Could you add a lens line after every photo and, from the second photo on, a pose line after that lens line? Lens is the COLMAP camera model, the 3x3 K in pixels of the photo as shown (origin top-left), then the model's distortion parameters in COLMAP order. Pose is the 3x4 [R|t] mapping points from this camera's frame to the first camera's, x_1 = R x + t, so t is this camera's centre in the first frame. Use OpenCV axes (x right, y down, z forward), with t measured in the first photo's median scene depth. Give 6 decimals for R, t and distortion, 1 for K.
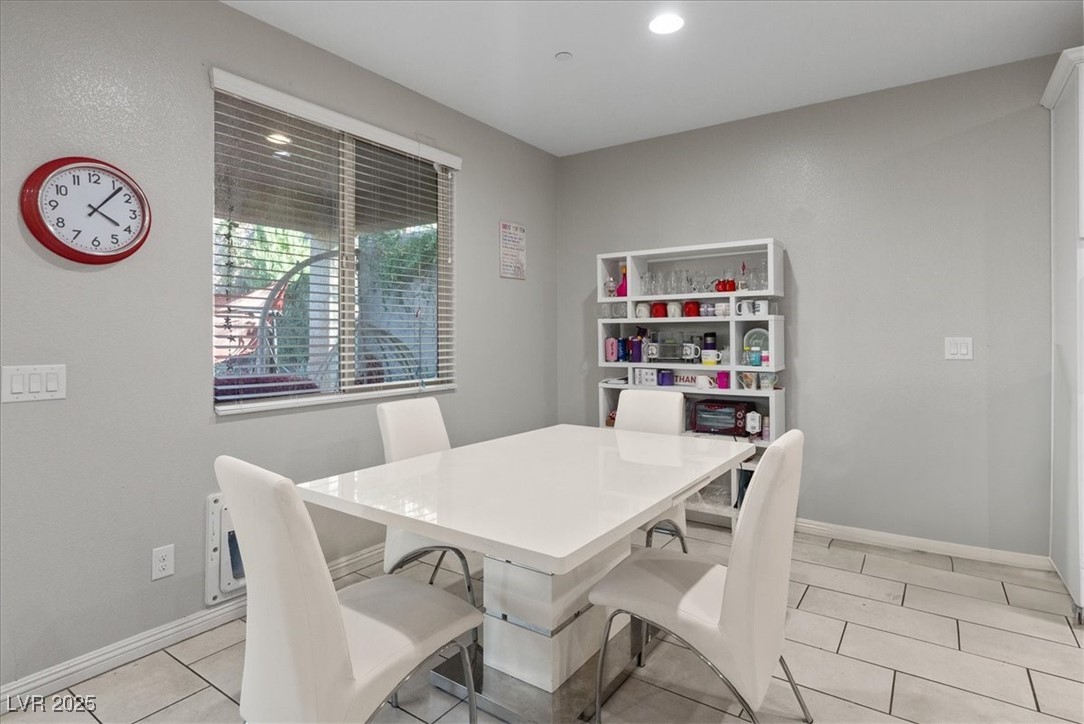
lens RADIAL K [[551.5, 0, 550.6], [0, 551.5, 329.9], [0, 0, 1]] dist [0.004981, 0.000306]
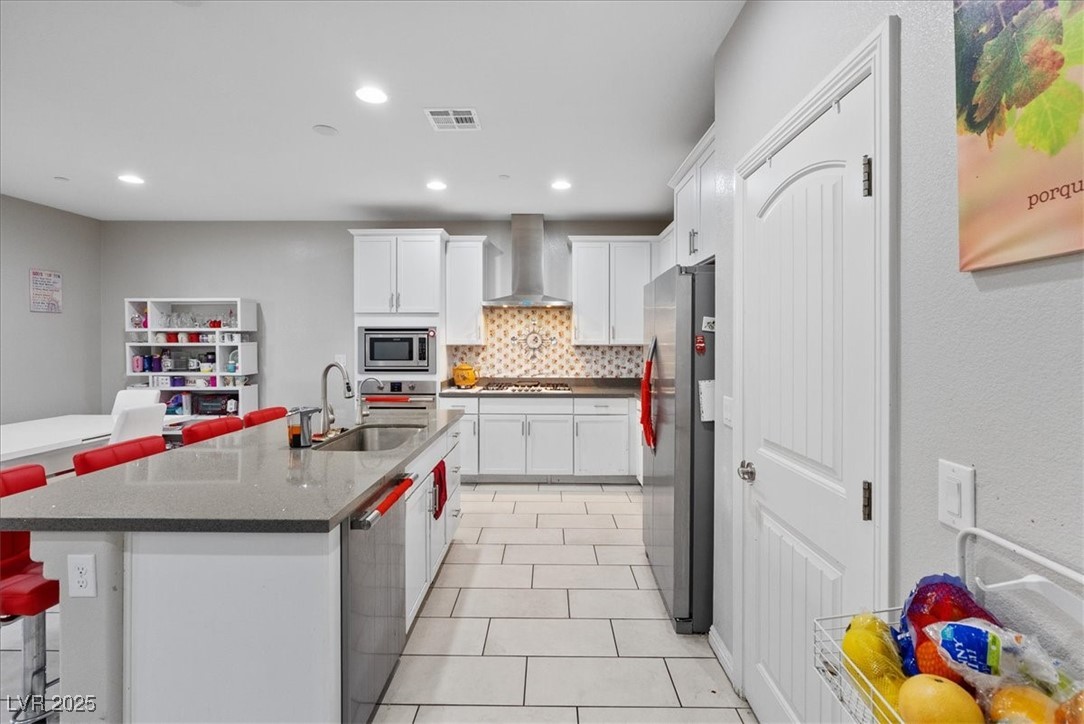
lens RADIAL K [[494.2, 0, 545.5], [0, 494.2, 348.3], [0, 0, 1]] dist [-0.005624, 0.000002]
pose [[0.833824, -0.001836, 0.552028, 0.315437], [-0.006992, 0.999879, 0.013886, -0.033740], [-0.551987, -0.015438, 0.833710, -0.741467]]
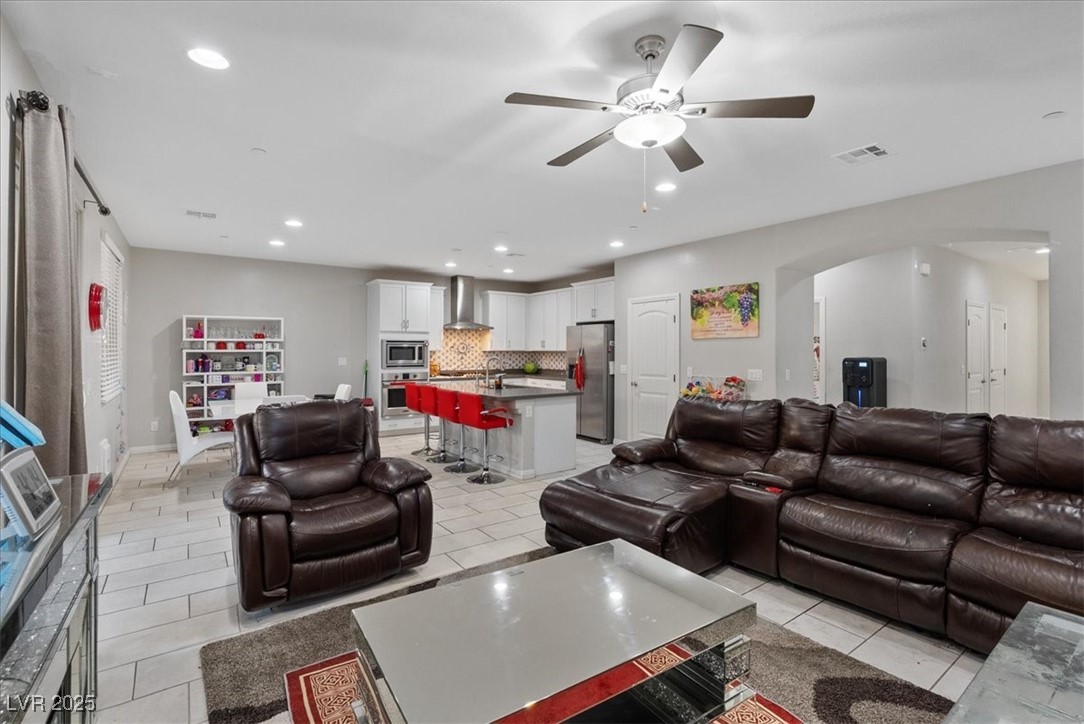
lens RADIAL K [[494.2, 0, 549.5], [0, 494.2, 355.0], [0, 0, 1]] dist [-0.005624, 0.000002]
pose [[0.341854, -0.005397, 0.939738, -1.128952], [-0.006305, 0.999948, 0.008036, -0.025092], [-0.939732, -0.008672, 0.341802, -0.773138]]
